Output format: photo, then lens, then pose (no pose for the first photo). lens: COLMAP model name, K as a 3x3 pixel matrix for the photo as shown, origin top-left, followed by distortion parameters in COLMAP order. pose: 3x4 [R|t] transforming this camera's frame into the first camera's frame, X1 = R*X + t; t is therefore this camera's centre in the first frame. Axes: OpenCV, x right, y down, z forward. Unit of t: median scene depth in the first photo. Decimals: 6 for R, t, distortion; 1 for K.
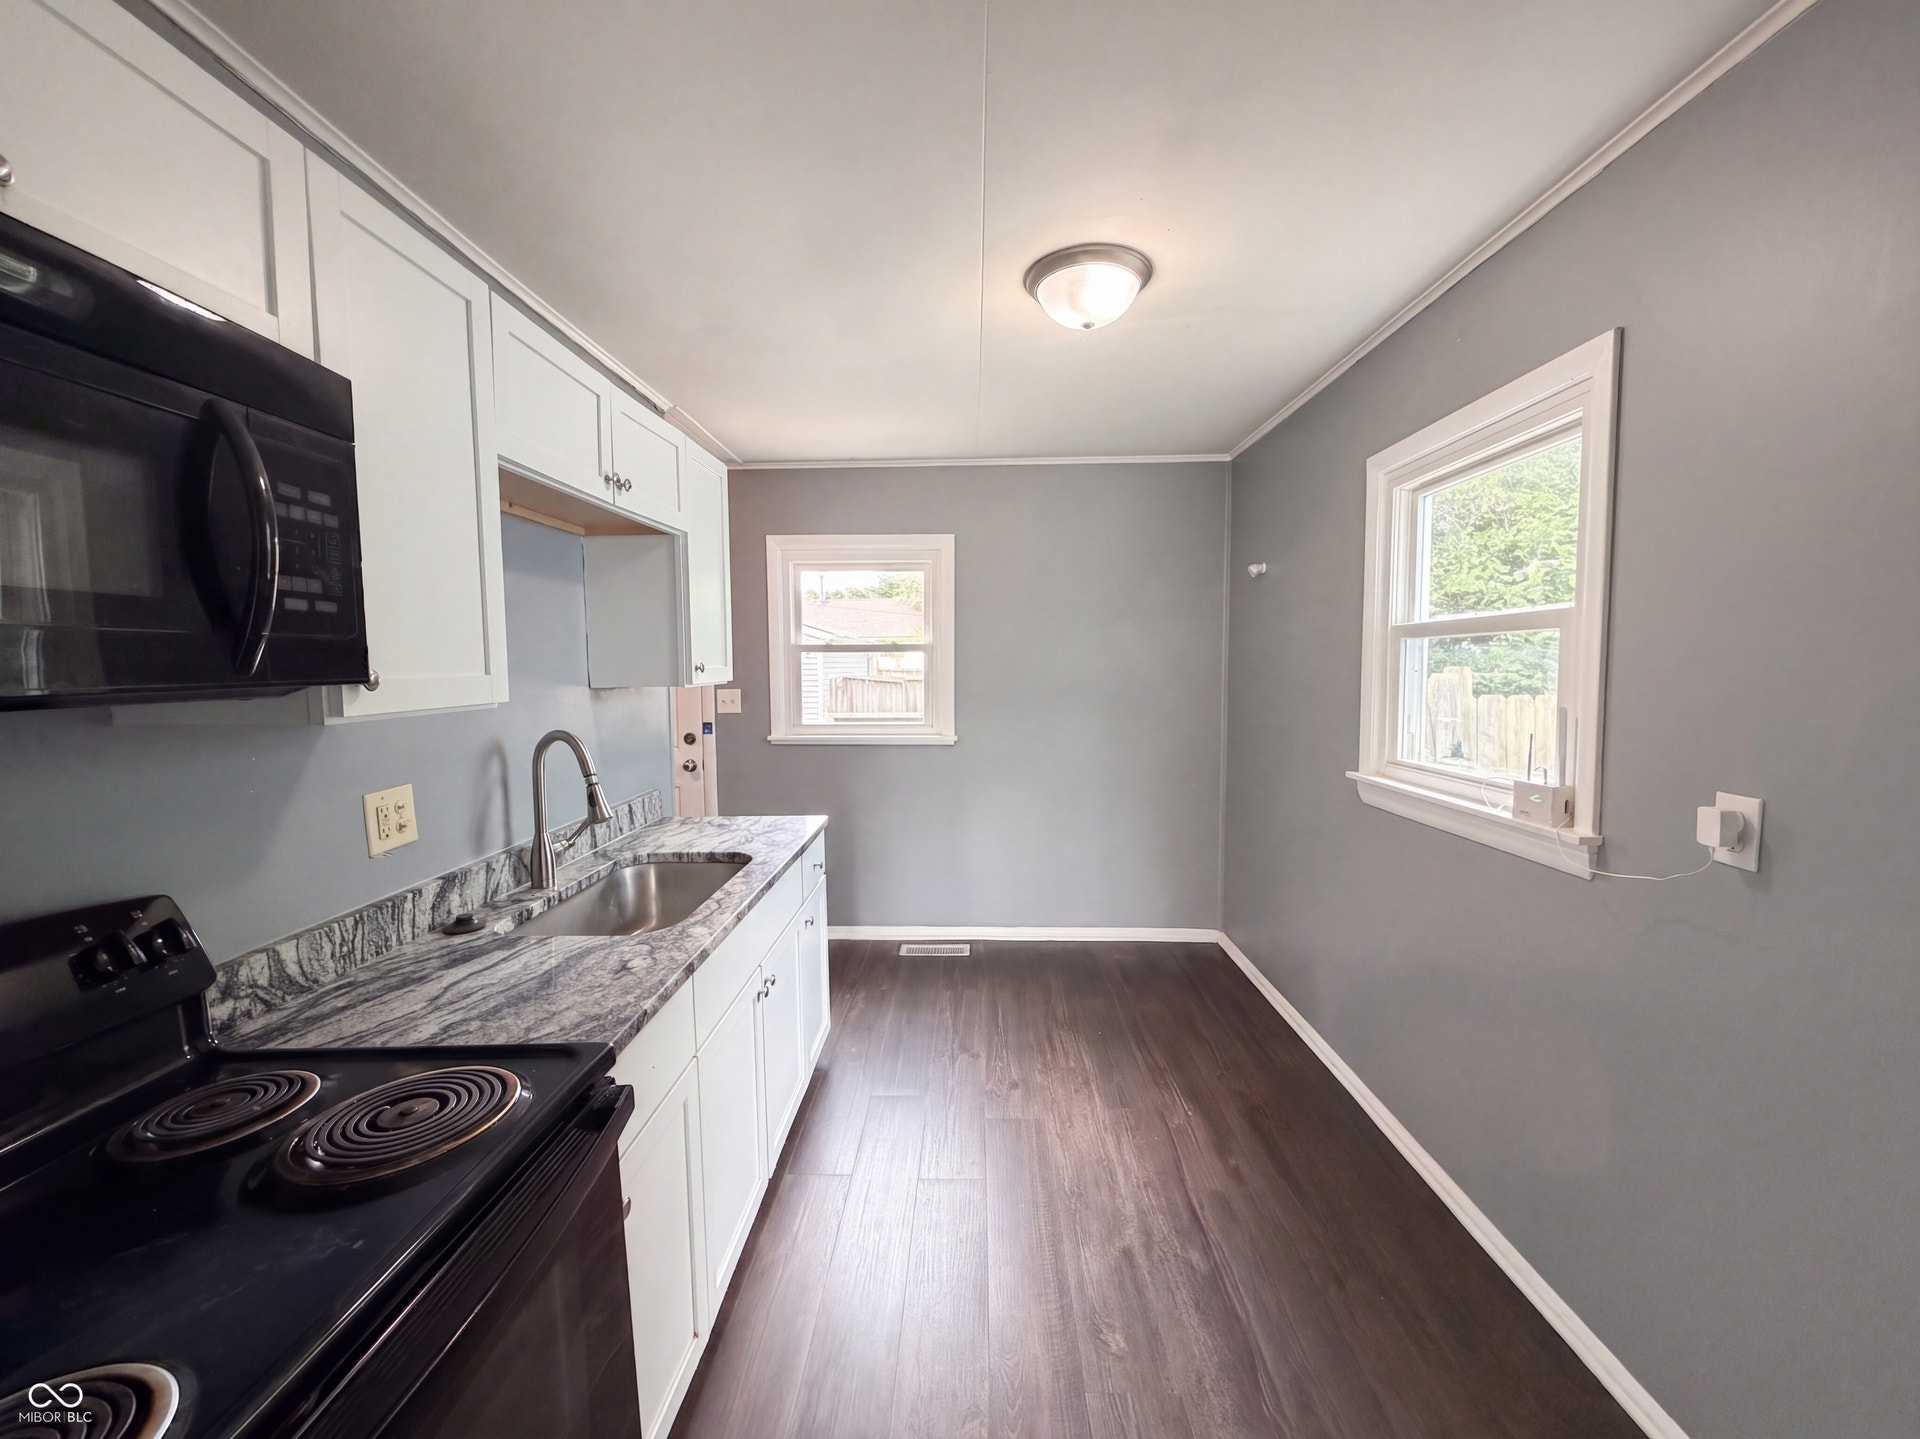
lens RADIAL K [[761.8, 0, 960.9], [0, 761.8, 724.9], [0, 0, 1]] dist [0.001109, -0.000142]
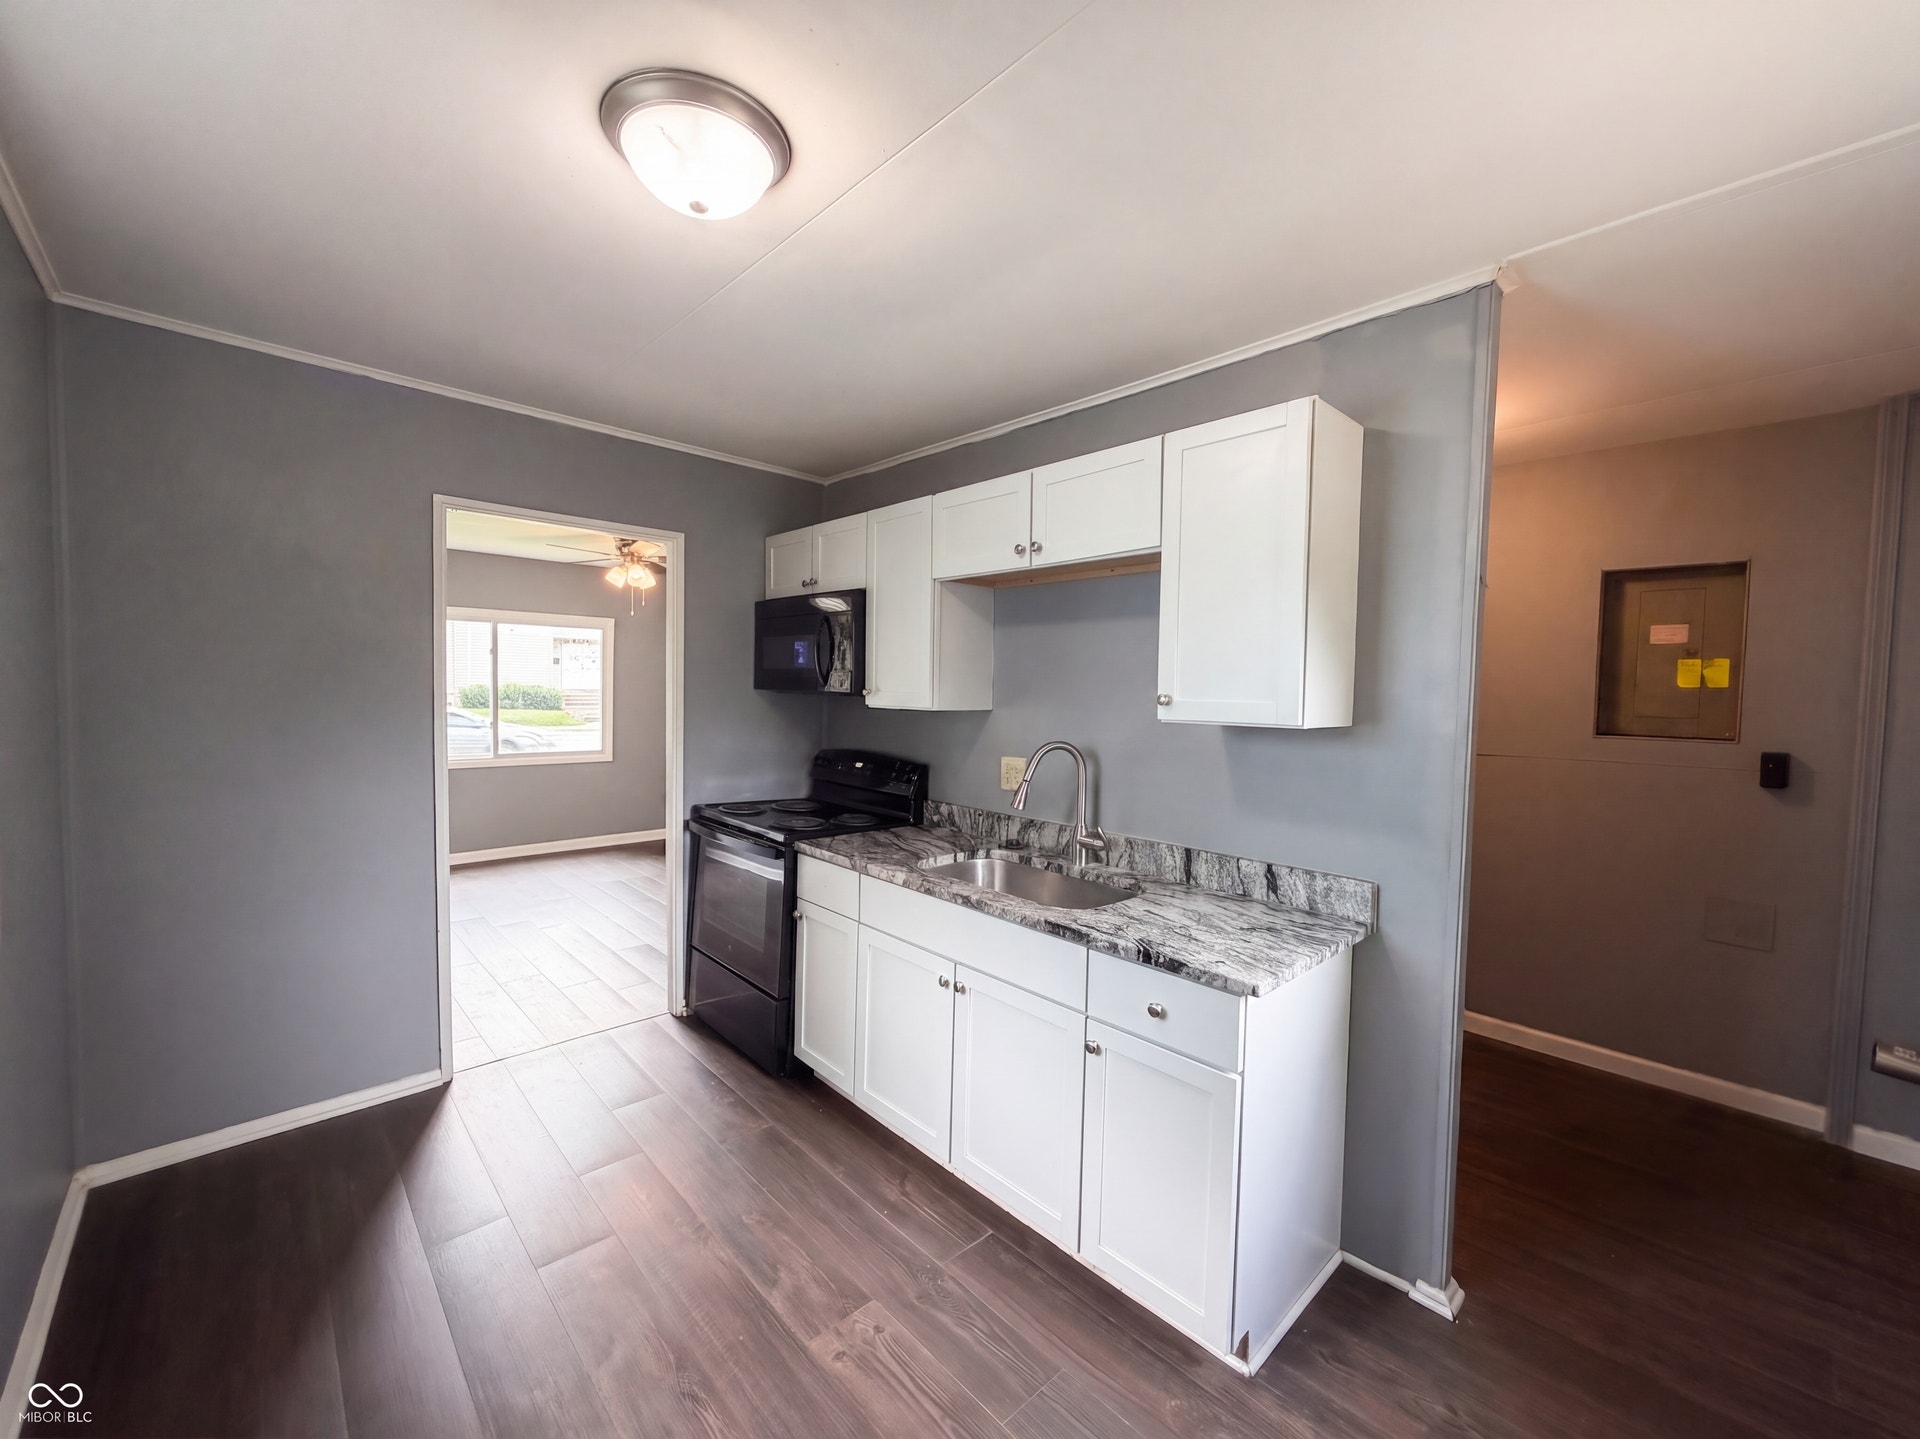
lens RADIAL K [[761.8, 0, 956.1], [0, 761.8, 719.4], [0, 0, 1]] dist [0.001109, -0.000142]
pose [[-0.726002, 0.015361, -0.687521, 0.672782], [-0.078309, 0.991401, 0.104842, -0.206737], [0.683220, 0.129955, -0.718556, 2.436923]]
